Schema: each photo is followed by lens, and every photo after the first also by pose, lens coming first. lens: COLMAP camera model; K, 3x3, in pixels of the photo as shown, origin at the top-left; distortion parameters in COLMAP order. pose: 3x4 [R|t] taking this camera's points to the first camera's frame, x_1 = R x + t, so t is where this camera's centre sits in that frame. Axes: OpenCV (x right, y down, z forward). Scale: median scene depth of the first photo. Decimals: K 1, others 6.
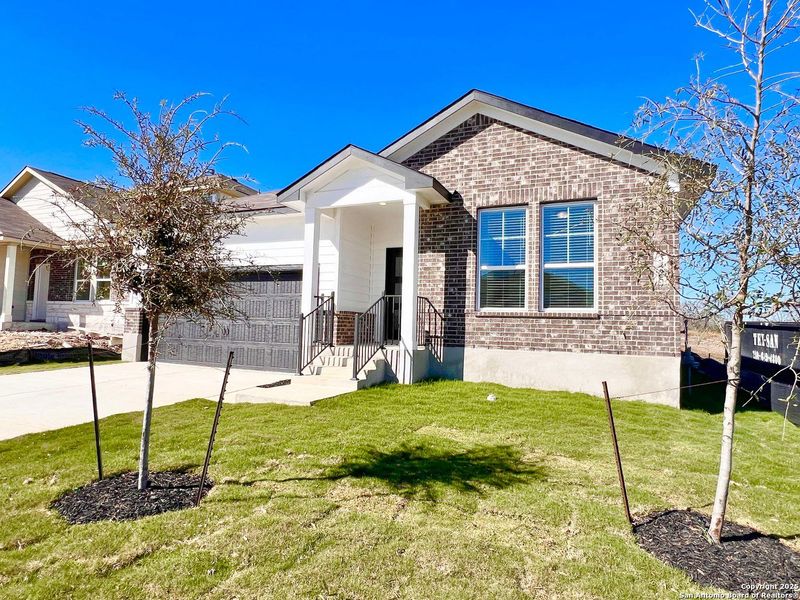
lens RADIAL K [[464.2, 0, 409.4], [0, 464.2, 302.4], [0, 0, 1]] dist [0.000570, -0.000013]
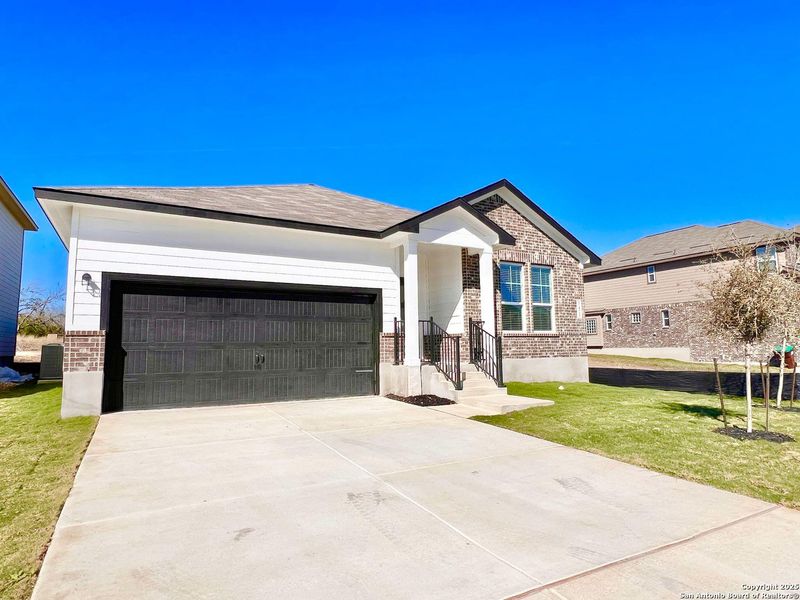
lens RADIAL K [[464.2, 0, 409.4], [0, 464.2, 302.4], [0, 0, 1]] dist [0.000570, -0.000013]
pose [[0.601450, 0.042229, 0.797793, -1.191416], [-0.015991, 0.999038, -0.040826, -0.012072], [-0.798750, 0.011797, 0.601547, 0.377087]]
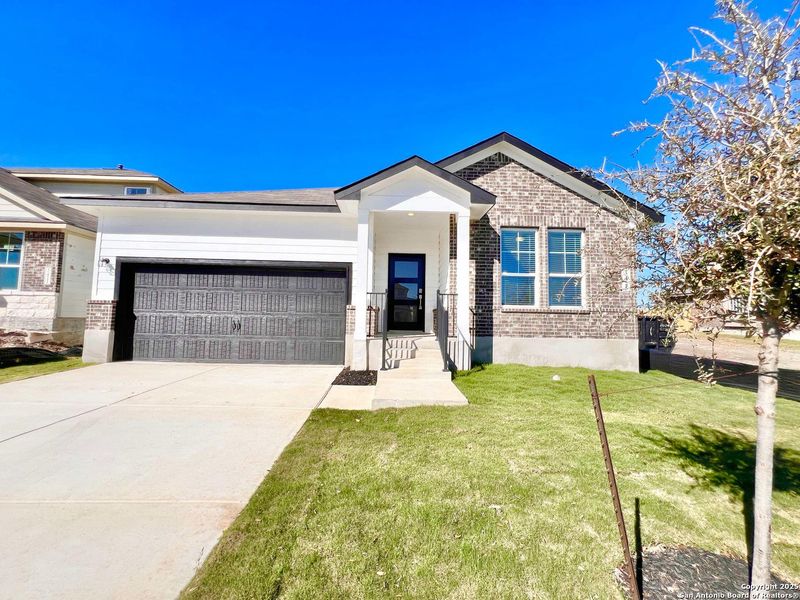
lens RADIAL K [[319.1, 0, 398.8], [0, 319.1, 298.9], [0, 0, 1]] dist [-0.000744, 0.000020]
pose [[0.909030, 0.013510, 0.416513, -0.483858], [-0.017466, 0.999831, 0.005688, -0.005463], [-0.416366, -0.012446, 0.909112, 0.329896]]
